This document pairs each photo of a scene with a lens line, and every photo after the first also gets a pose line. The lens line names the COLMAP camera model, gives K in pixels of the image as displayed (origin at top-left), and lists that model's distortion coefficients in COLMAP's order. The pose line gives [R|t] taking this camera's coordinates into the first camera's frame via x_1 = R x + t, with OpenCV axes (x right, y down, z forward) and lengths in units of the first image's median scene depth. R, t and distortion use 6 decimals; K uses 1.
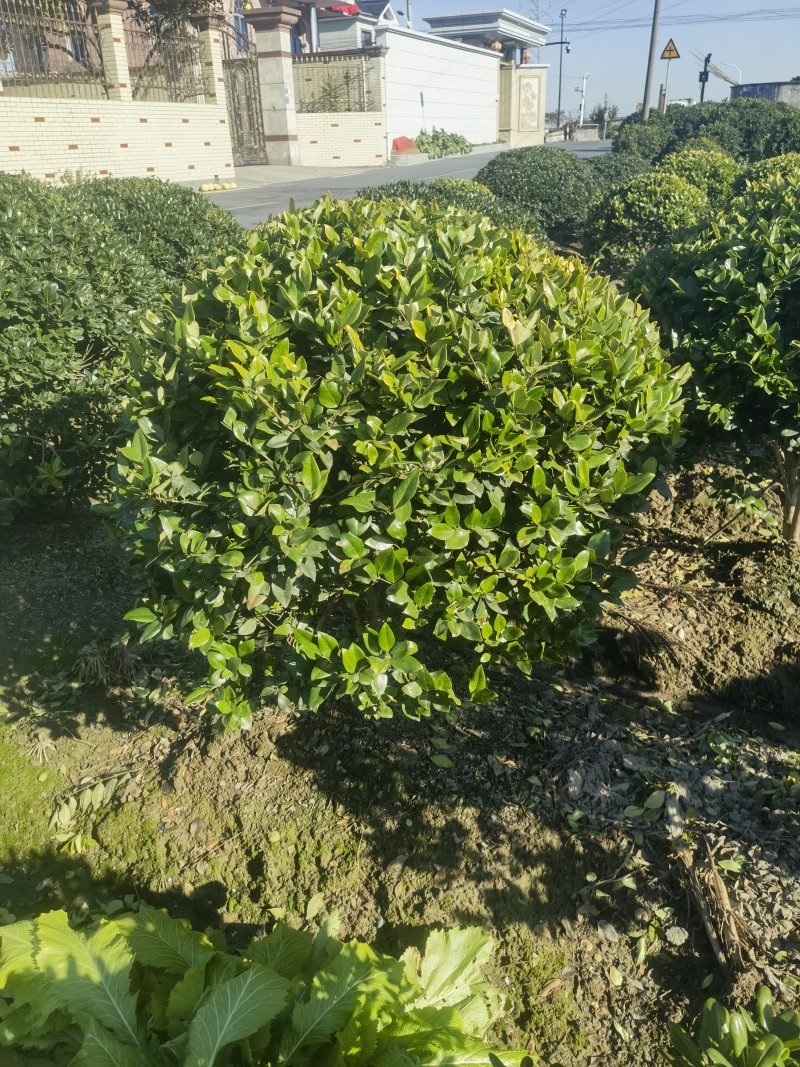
lens RADIAL K [[826.2, 0, 400.0], [0, 826.2, 533.5], [0, 0, 1]] dist [0.158589, -0.204890]
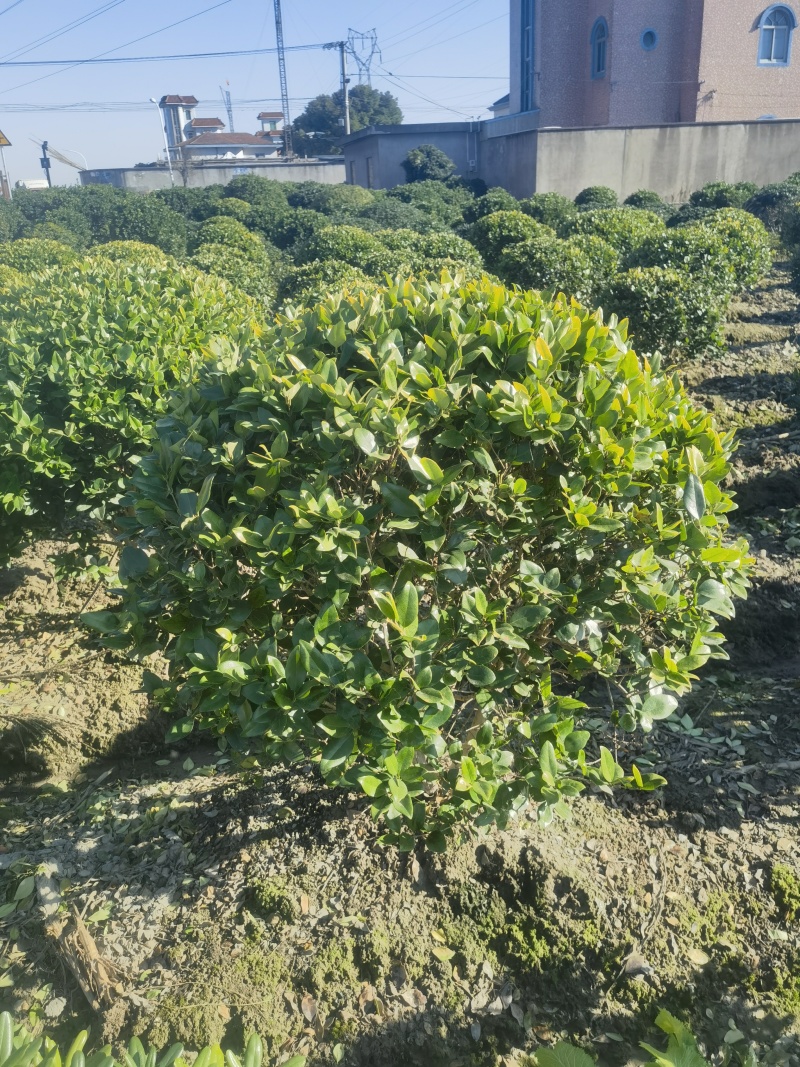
lens RADIAL K [[826.2, 0, 400.0], [0, 826.2, 533.5], [0, 0, 1]] dist [0.158589, -0.204890]
pose [[0.790476, -0.228929, 0.568101, 0.127055], [0.273621, 0.961813, 0.006859, 0.016530], [-0.547978, 0.150022, 0.822930, -0.105563]]
